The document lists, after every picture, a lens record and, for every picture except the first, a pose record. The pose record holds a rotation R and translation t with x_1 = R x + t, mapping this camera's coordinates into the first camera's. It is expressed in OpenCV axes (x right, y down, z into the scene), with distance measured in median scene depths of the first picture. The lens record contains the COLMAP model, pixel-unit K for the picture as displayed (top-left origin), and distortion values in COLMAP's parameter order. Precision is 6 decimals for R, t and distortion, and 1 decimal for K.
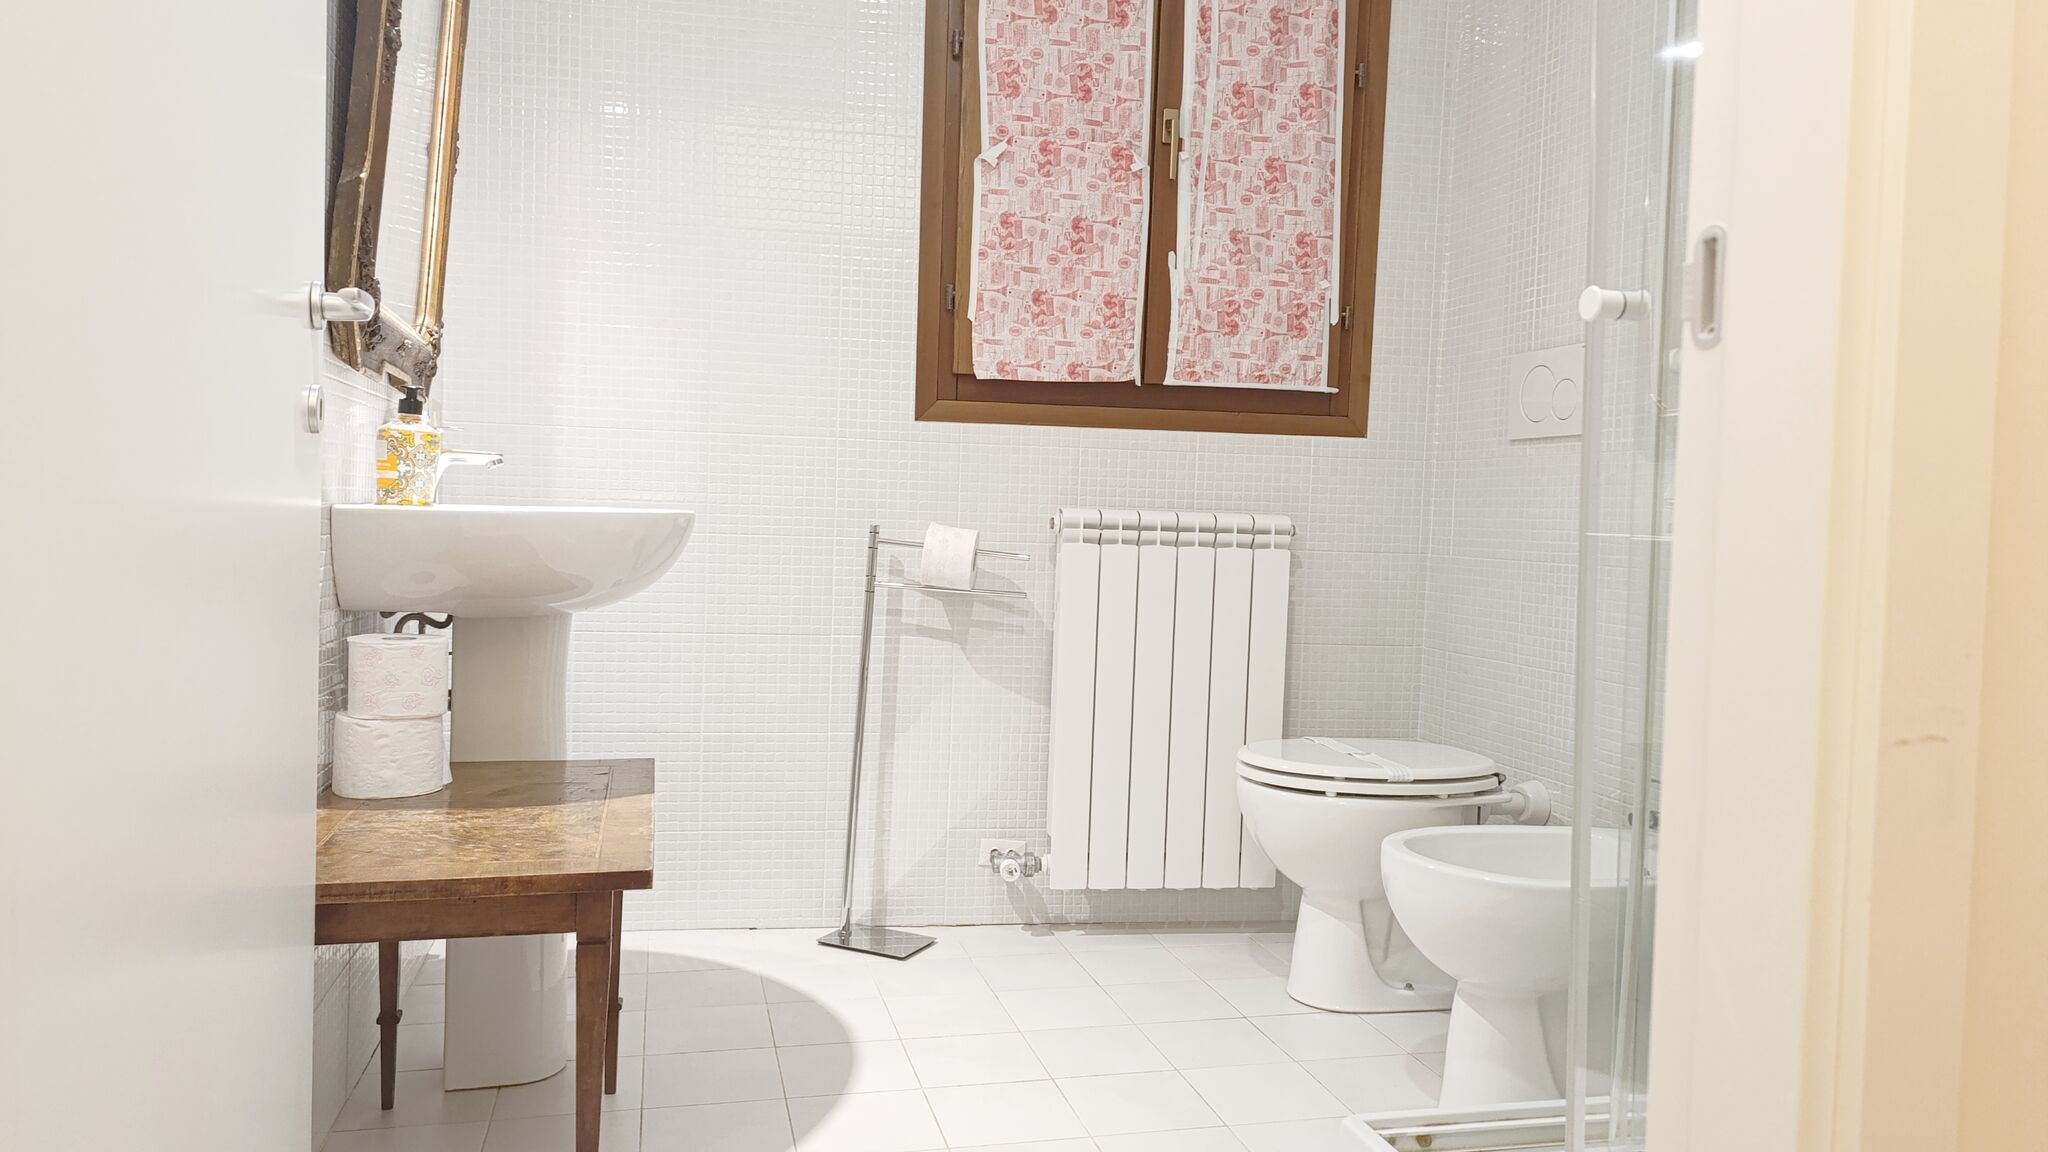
lens RADIAL K [[1418.9, 0, 1017.2], [0, 1418.9, 557.9], [0, 0, 1]] dist [0.108220, -0.173277]
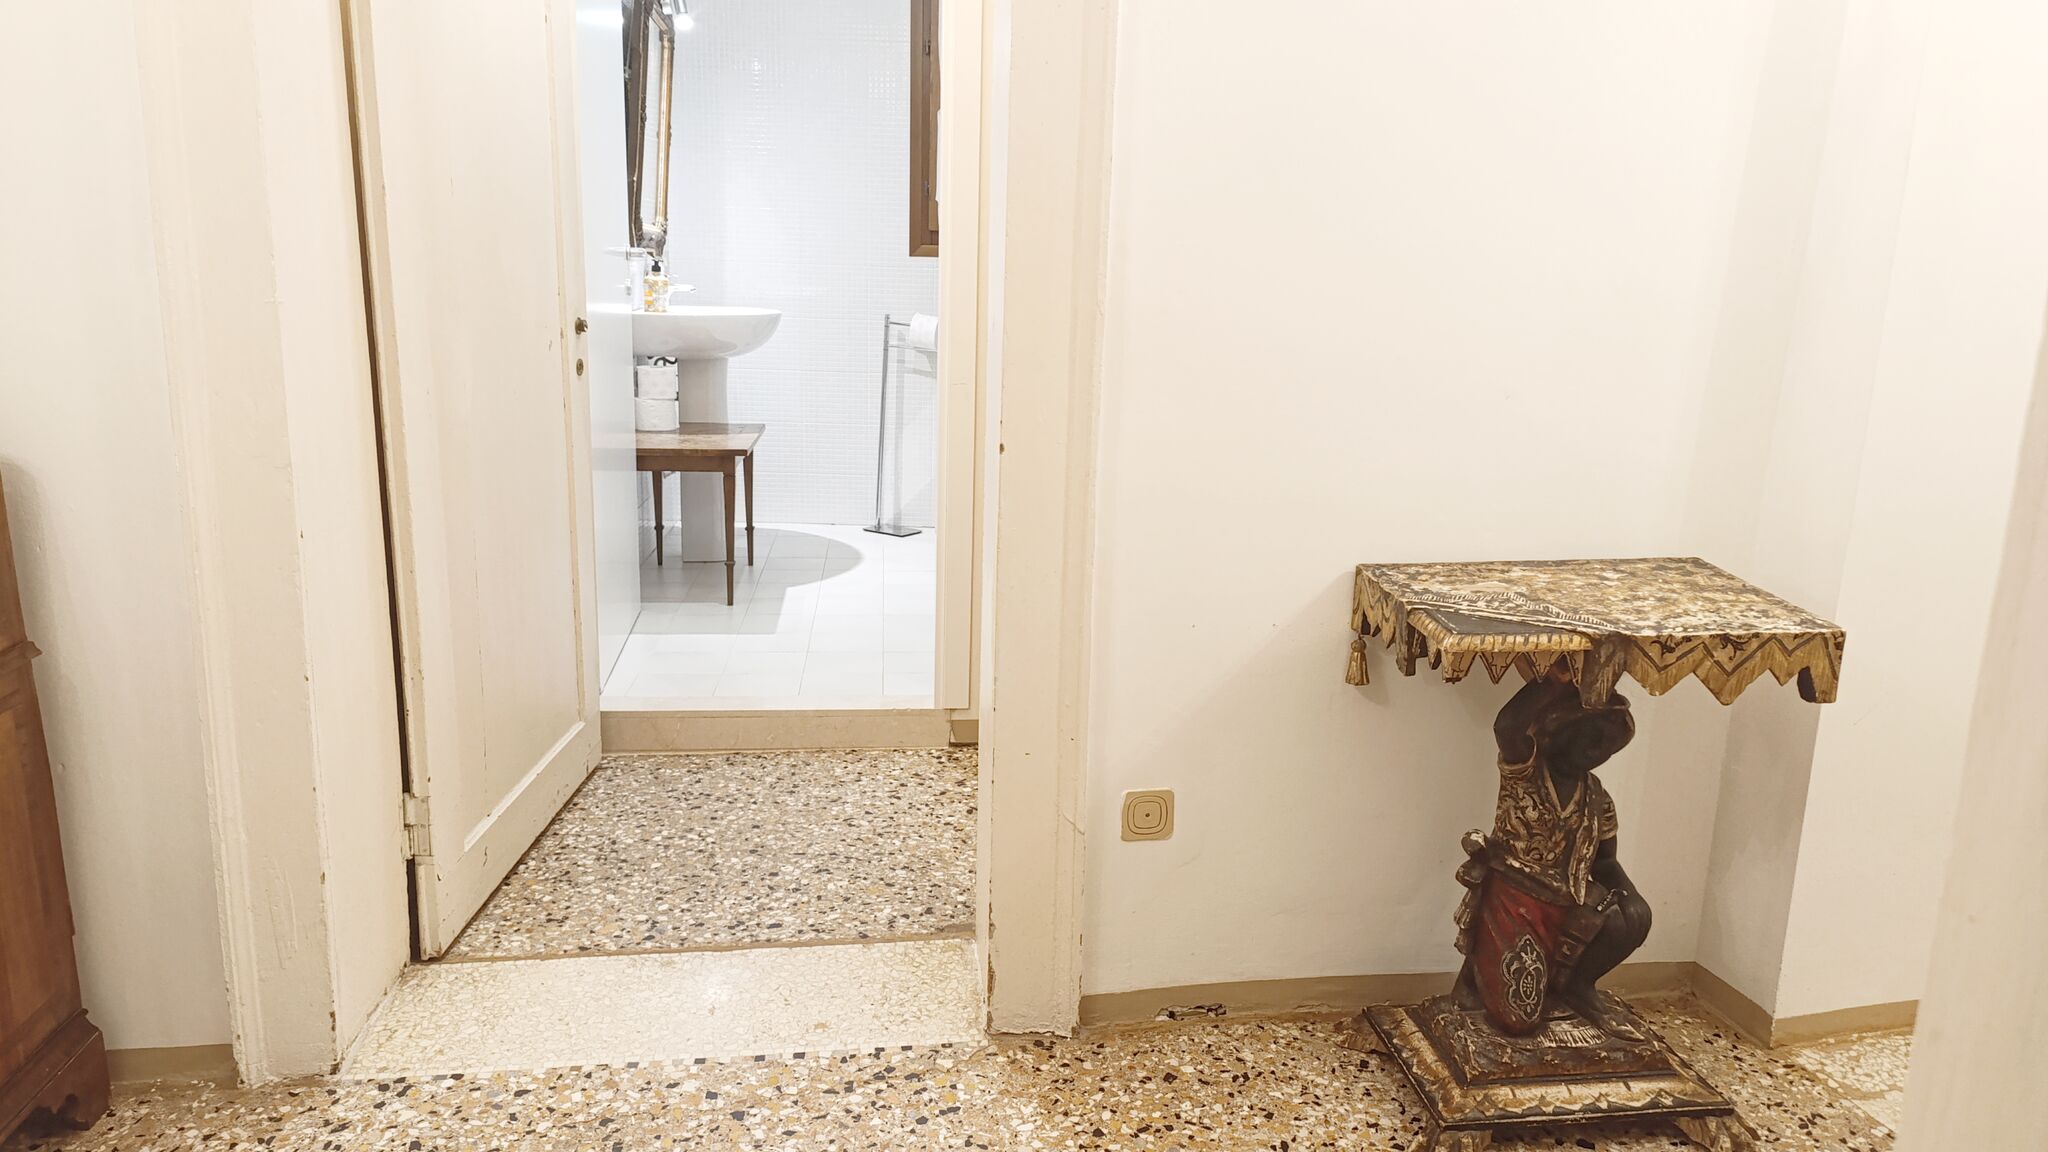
lens RADIAL K [[1415.1, 0, 1024.0], [0, 1415.1, 576.0], [0, 0, 1]] dist [0.057283, -0.065688]
pose [[0.989507, 0.029875, -0.141366, 0.468146], [-0.003728, 0.983344, 0.181715, -0.031827], [0.144440, -0.179282, 0.973137, -1.146431]]
